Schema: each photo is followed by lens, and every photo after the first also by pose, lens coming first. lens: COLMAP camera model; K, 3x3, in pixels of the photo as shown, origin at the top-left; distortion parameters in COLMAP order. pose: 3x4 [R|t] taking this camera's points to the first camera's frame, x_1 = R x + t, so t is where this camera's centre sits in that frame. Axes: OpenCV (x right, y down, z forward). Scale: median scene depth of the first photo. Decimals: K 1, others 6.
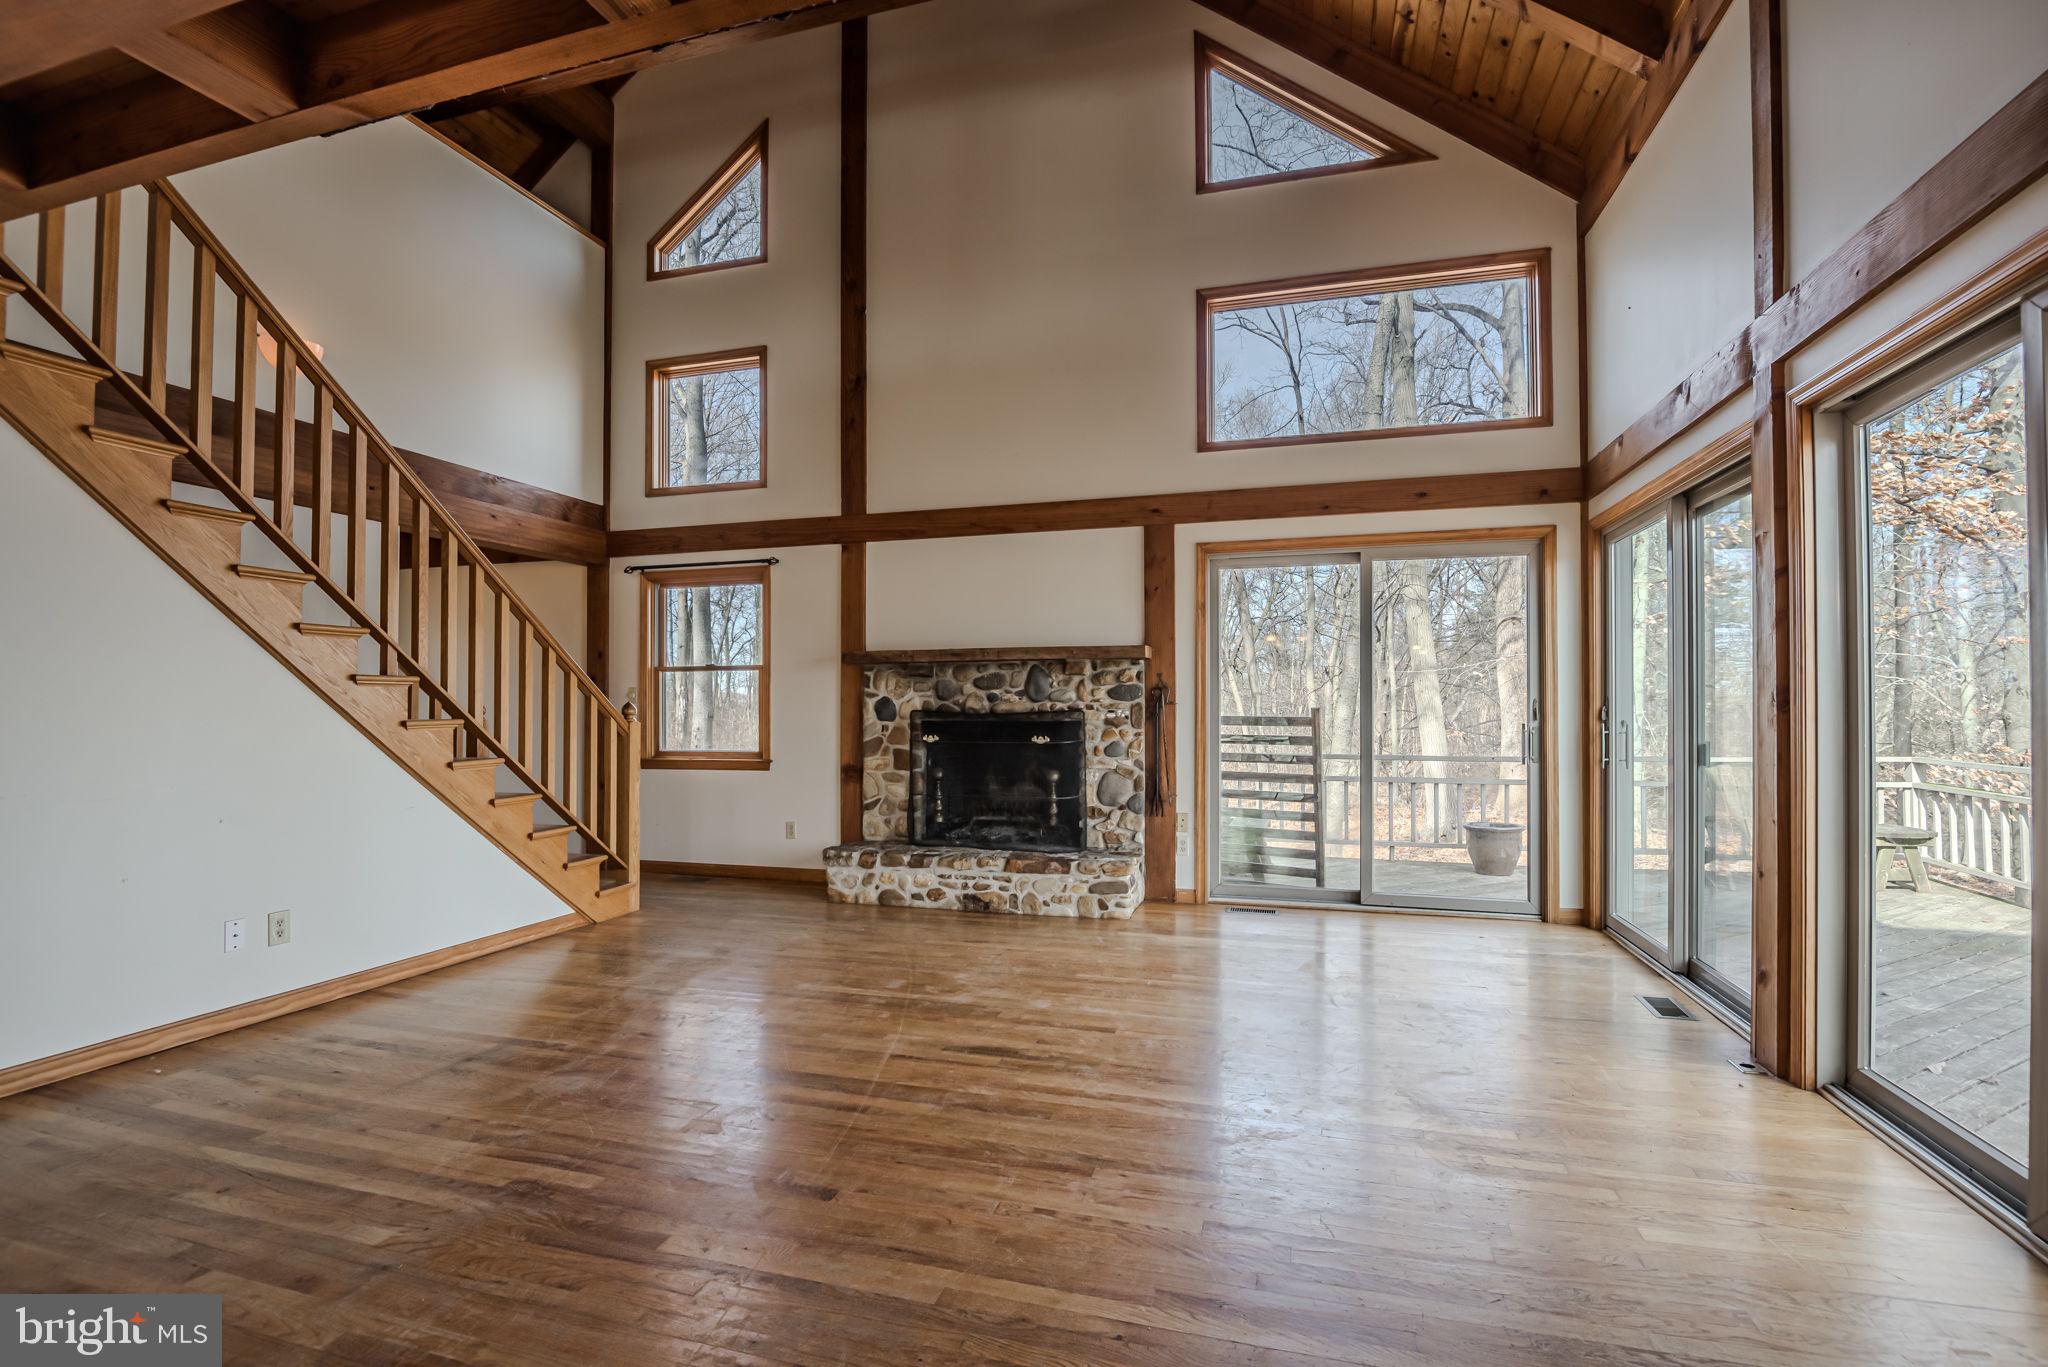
lens RADIAL K [[952.9, 0, 1018.3], [0, 952.9, 694.7], [0, 0, 1]] dist [-0.002630, -0.013613]
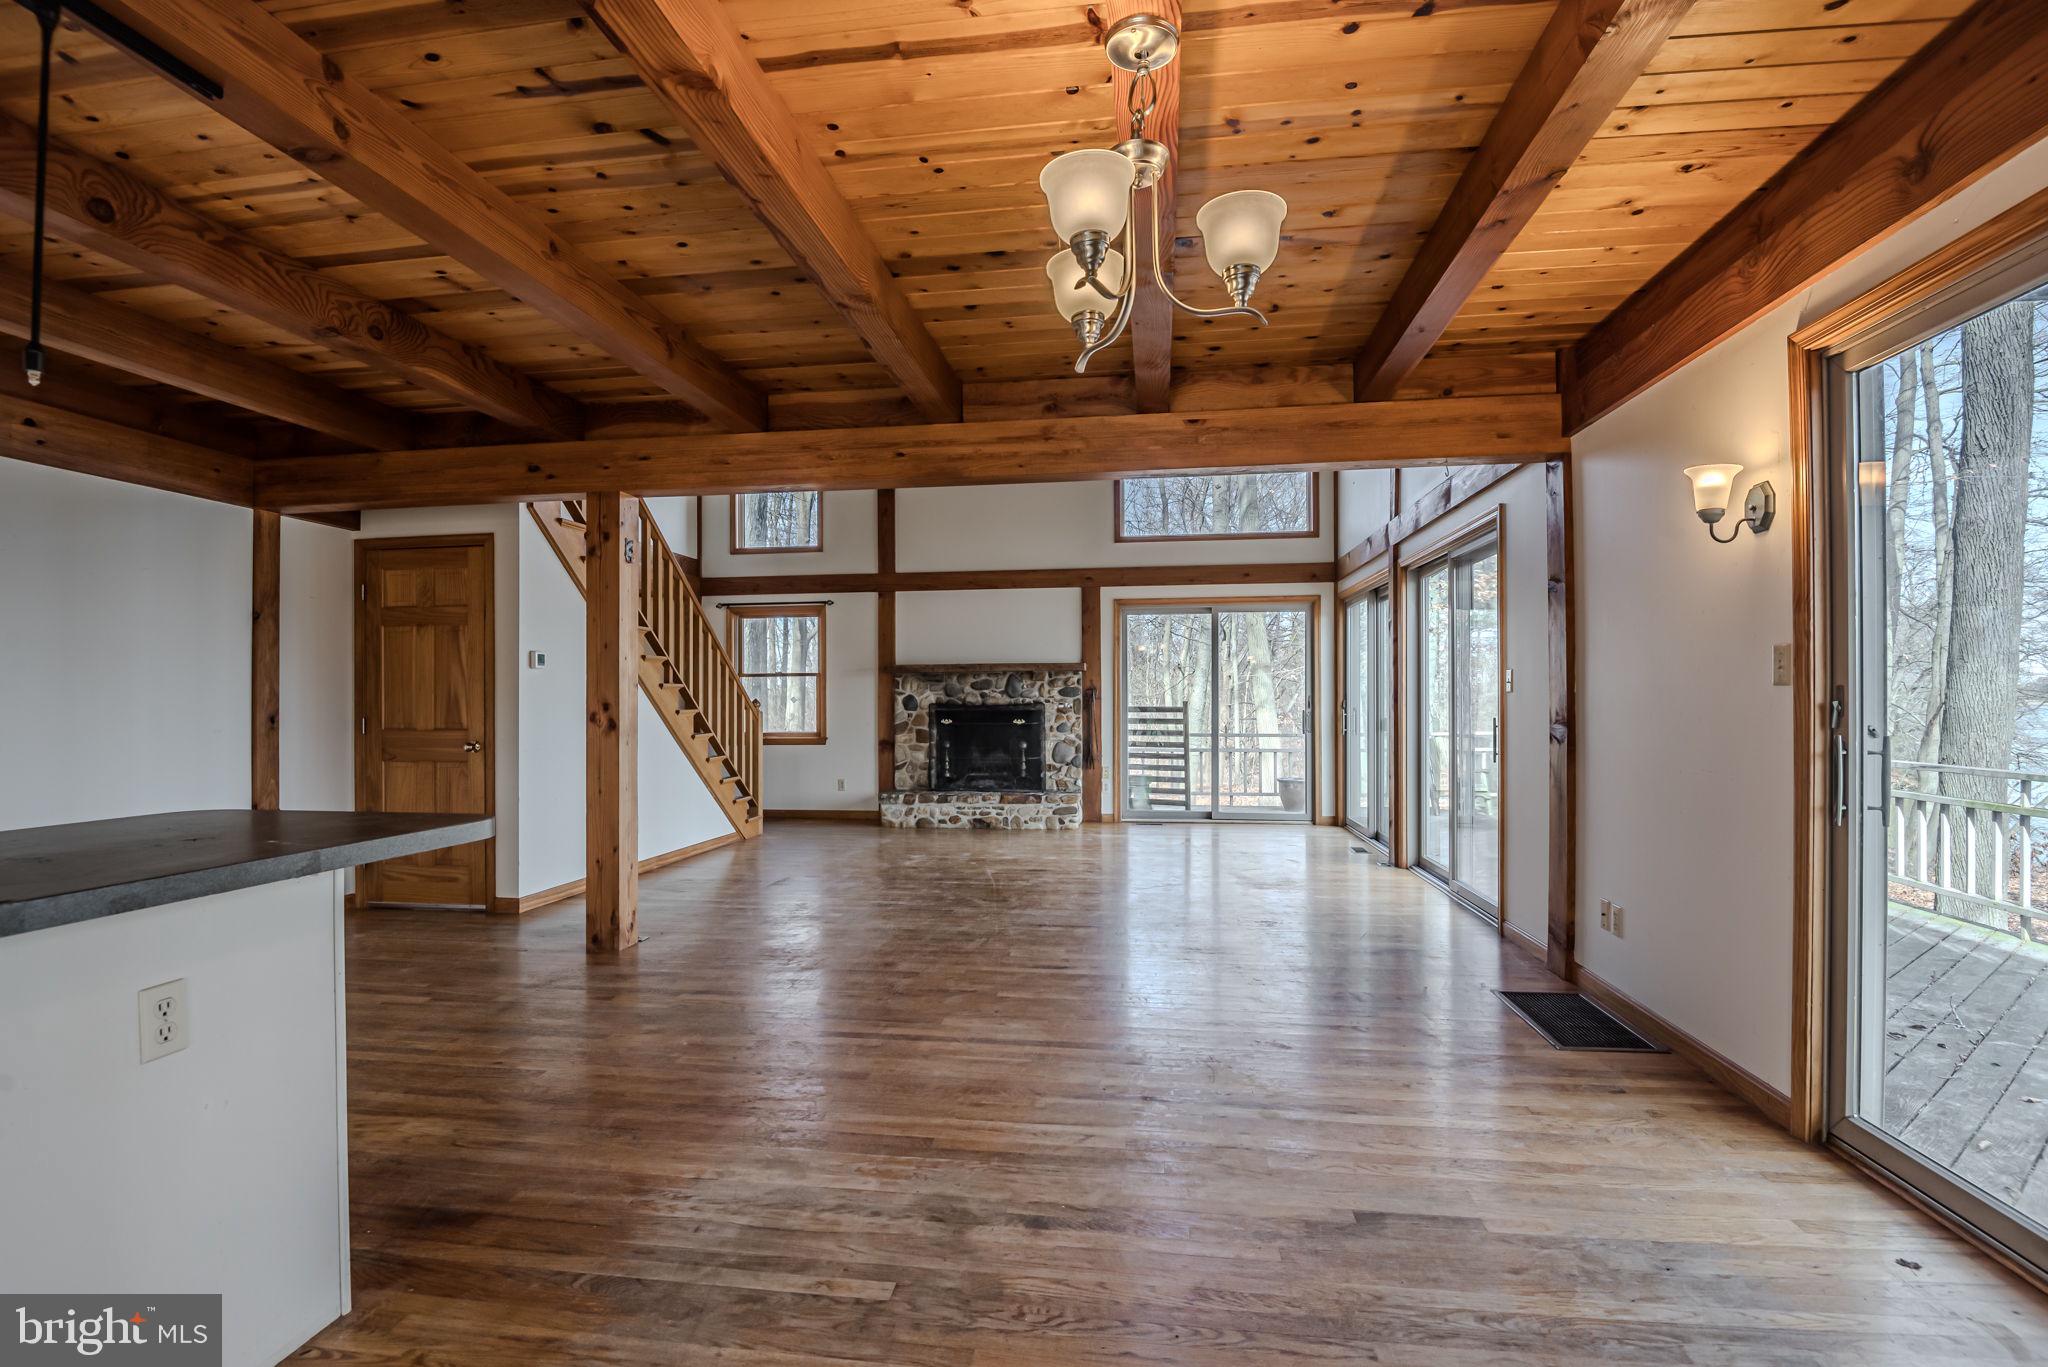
lens RADIAL K [[961.2, 0, 1016.7], [0, 961.2, 694.3], [0, 0, 1]] dist [-0.000539, -0.000018]
pose [[0.988917, -0.001667, 0.148463, -0.214670], [0.000705, 0.999978, 0.006532, -0.008827], [-0.148471, -0.006355, 0.988896, -0.576483]]
